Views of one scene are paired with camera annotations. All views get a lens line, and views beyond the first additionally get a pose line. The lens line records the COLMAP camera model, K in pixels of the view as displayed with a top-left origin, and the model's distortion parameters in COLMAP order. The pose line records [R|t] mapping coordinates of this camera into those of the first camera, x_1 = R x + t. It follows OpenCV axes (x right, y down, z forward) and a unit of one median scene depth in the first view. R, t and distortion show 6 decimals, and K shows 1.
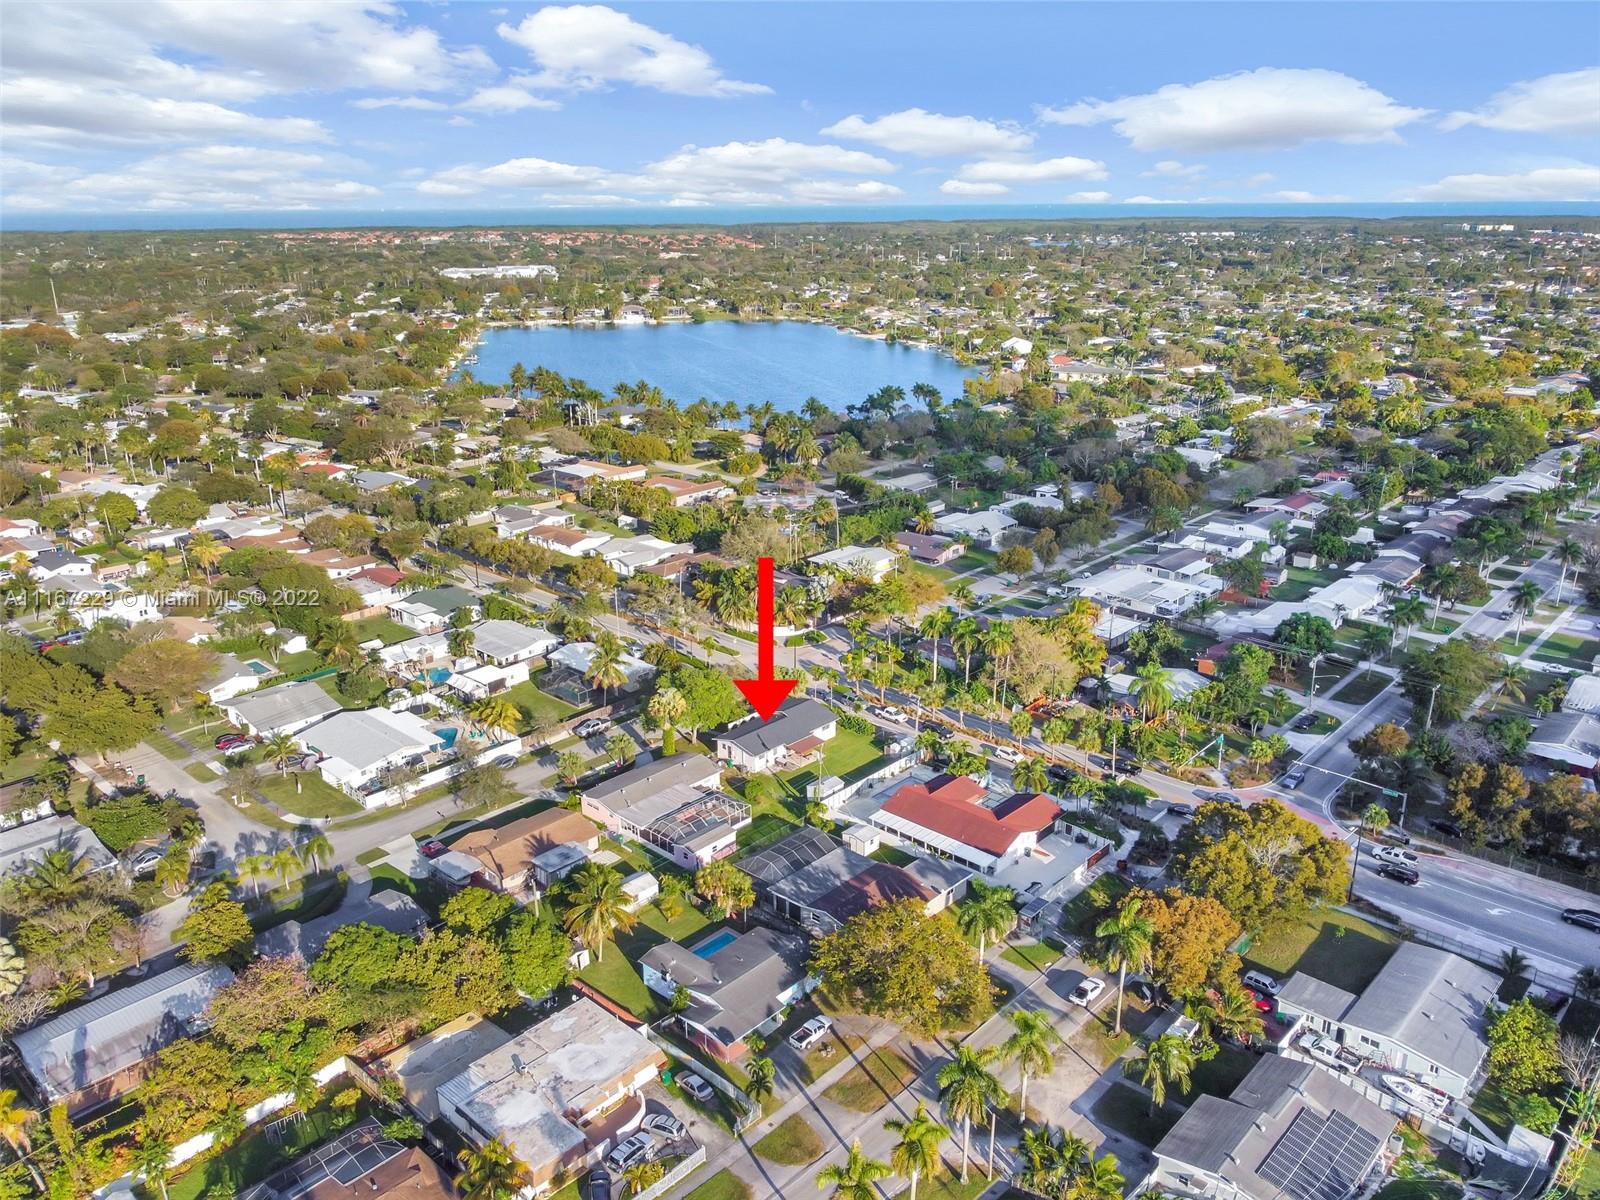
lens RADIAL K [[1211.9, 0, 805.5], [0, 1211.9, 593.3], [0, 0, 1]] dist [0.000176, 0.002416]
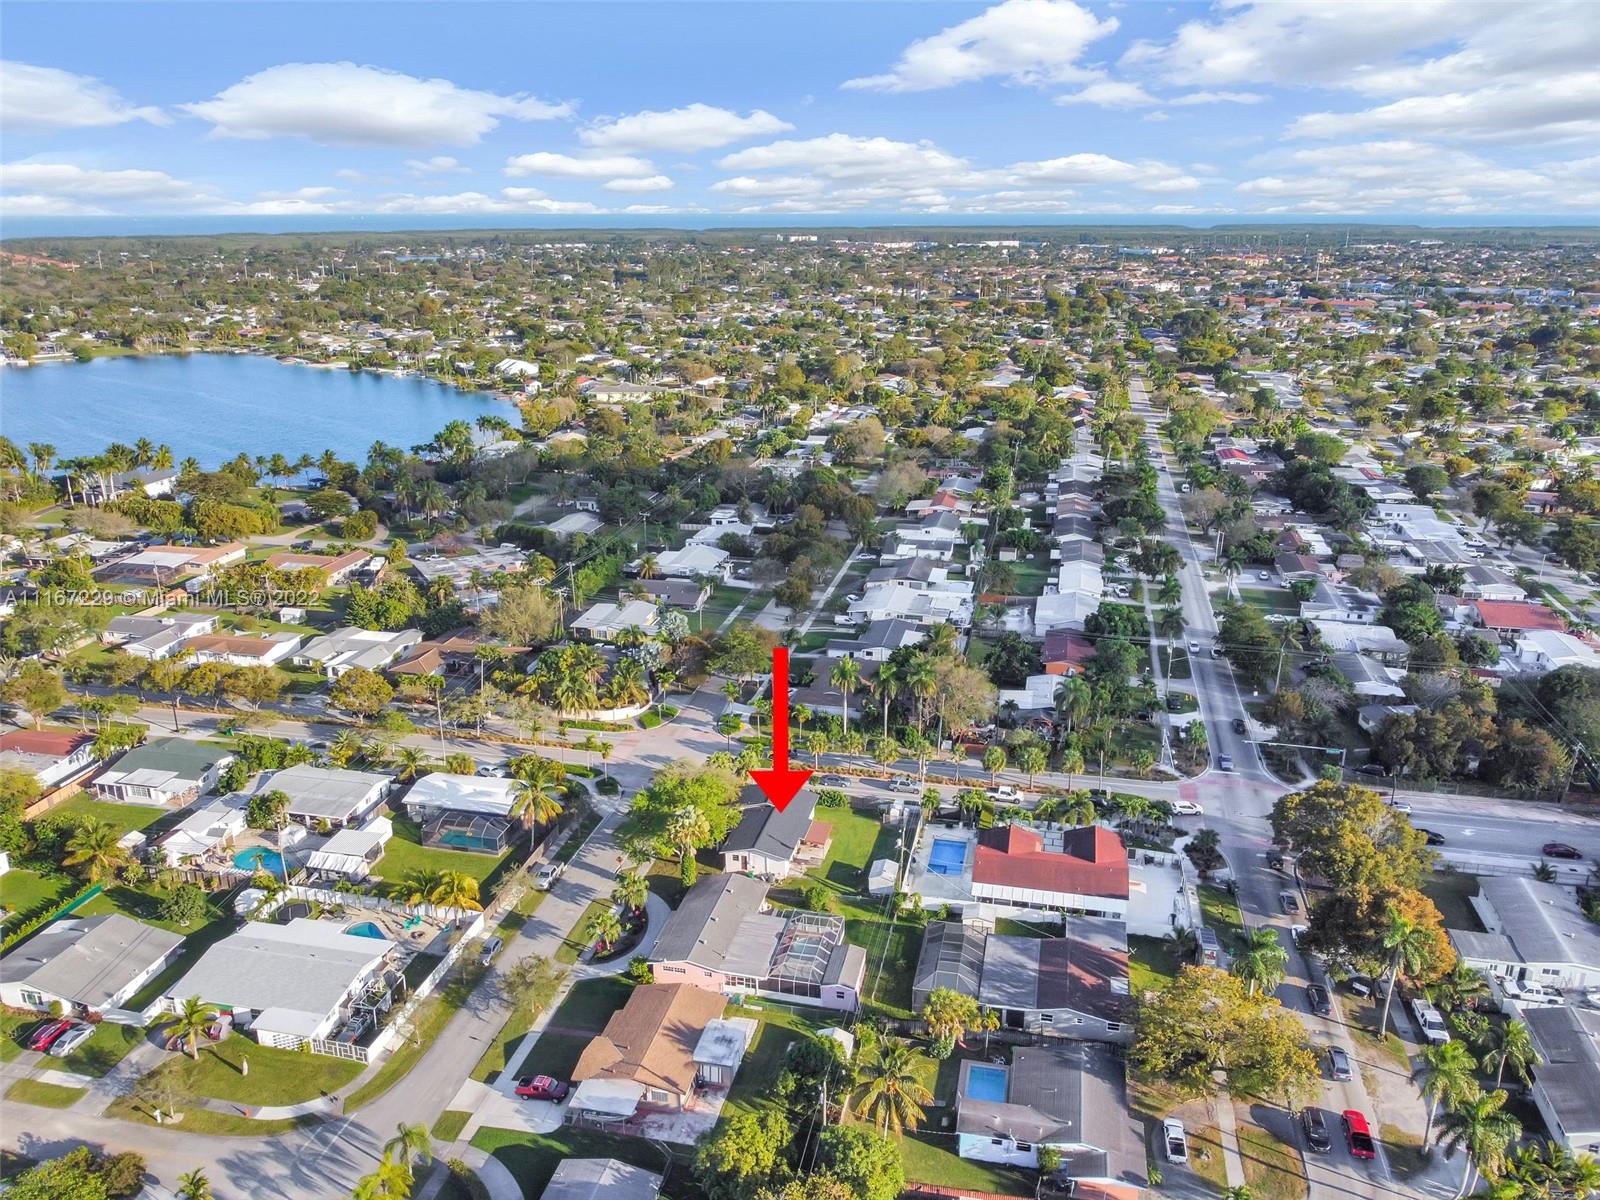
lens RADIAL K [[1211.9, 0, 800.3], [0, 1211.9, 605.4], [0, 0, 1]] dist [0.000176, 0.002416]
pose [[0.865300, -0.150619, 0.478090, -0.291784], [0.150347, 0.987860, 0.039103, -0.055777], [-0.478176, 0.038043, 0.877440, 0.146959]]
